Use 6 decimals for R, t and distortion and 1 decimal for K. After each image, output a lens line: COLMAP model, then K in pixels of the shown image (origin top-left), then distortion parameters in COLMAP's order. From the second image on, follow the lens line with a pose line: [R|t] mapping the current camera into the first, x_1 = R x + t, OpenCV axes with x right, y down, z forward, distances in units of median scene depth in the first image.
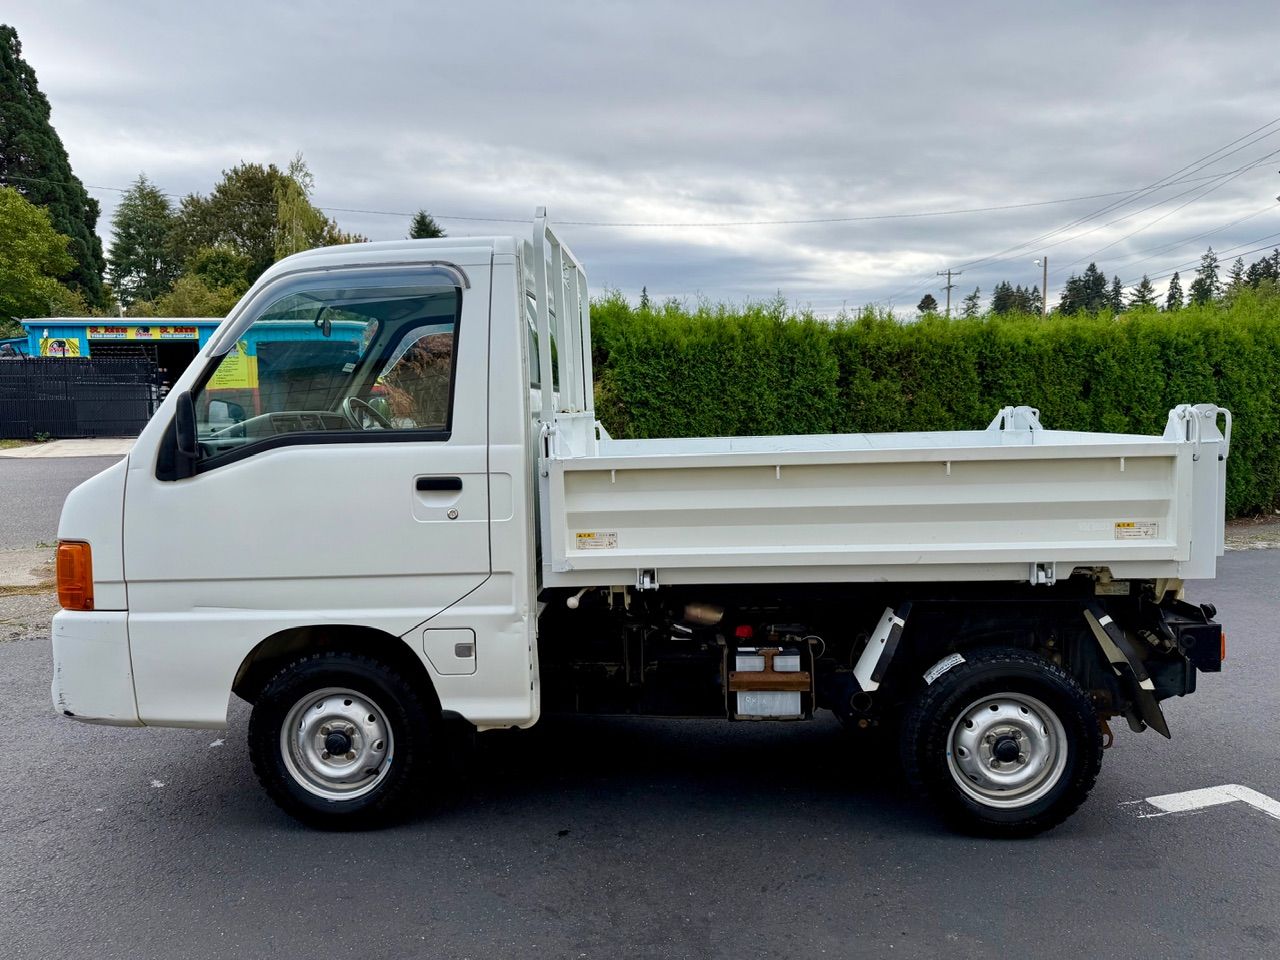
lens RADIAL K [[919.5, 0, 636.0], [0, 919.5, 484.4], [0, 0, 1]] dist [0.005053, -0.014595]
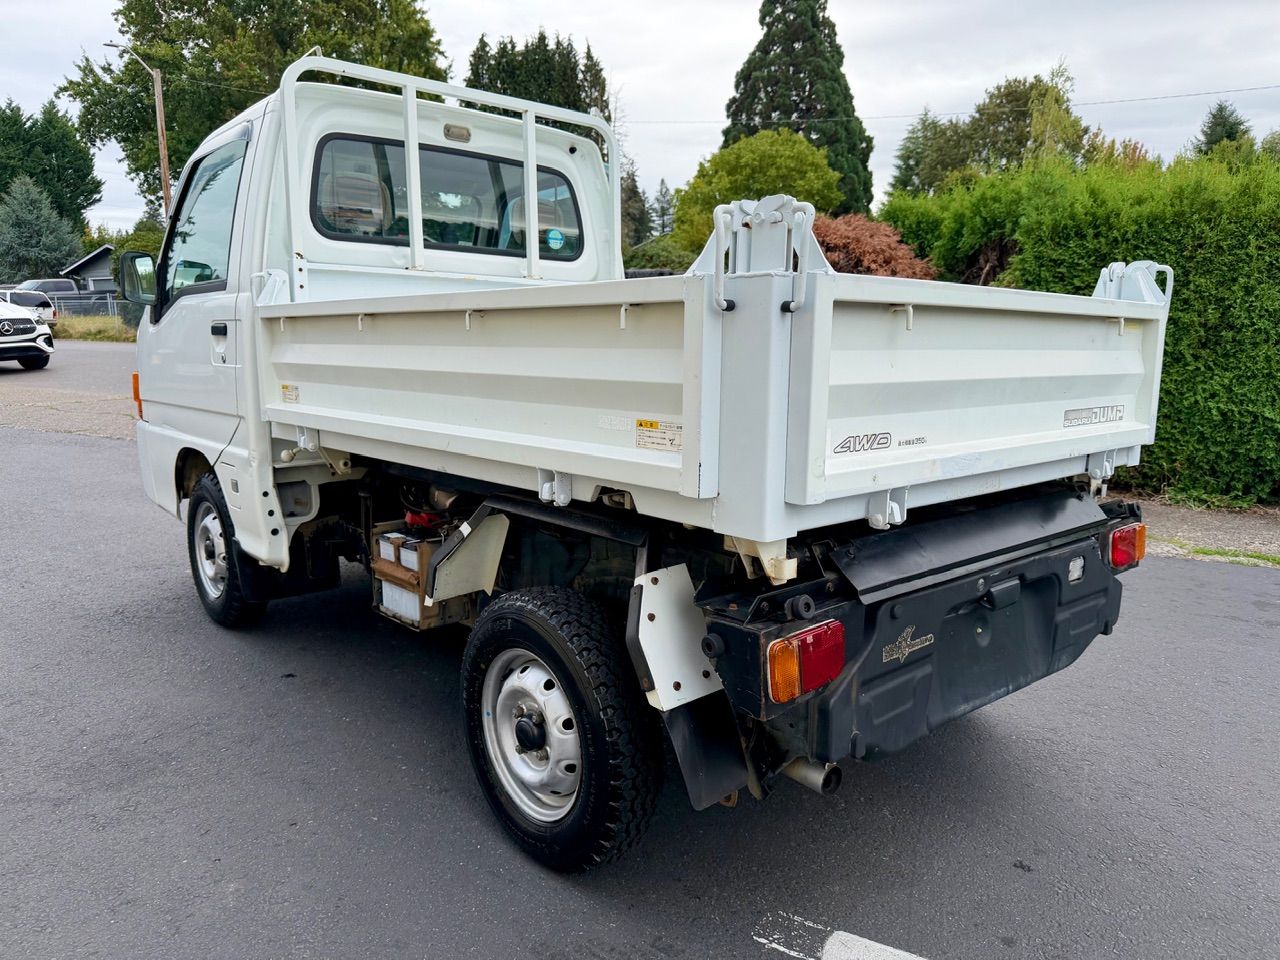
lens RADIAL K [[919.5, 0, 636.0], [0, 919.5, 484.4], [0, 0, 1]] dist [0.005053, -0.014595]
pose [[0.696445, 0.138270, -0.704163, 0.269145], [-0.083565, 0.990212, 0.111790, 0.004651], [0.712728, -0.019012, 0.701183, 0.167041]]
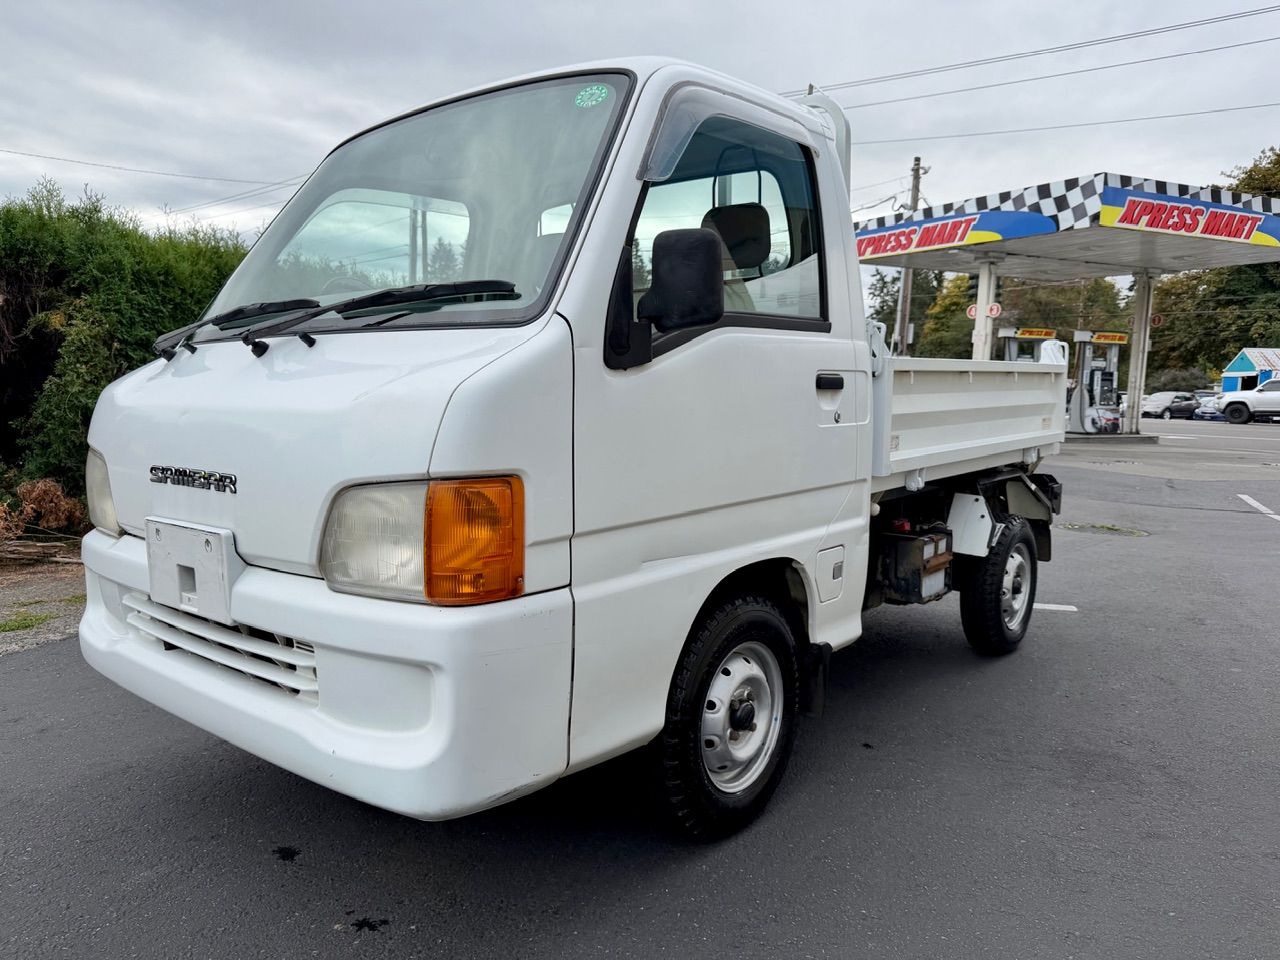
lens RADIAL K [[918.7, 0, 640.2], [0, 918.7, 501.1], [0, 0, 1]] dist [0.006052, -0.027332]
pose [[0.588110, -0.073379, 0.805445, -0.310569], [0.052189, 0.997243, 0.052745, 0.017122], [-0.807095, 0.011016, 0.590319, 0.190166]]
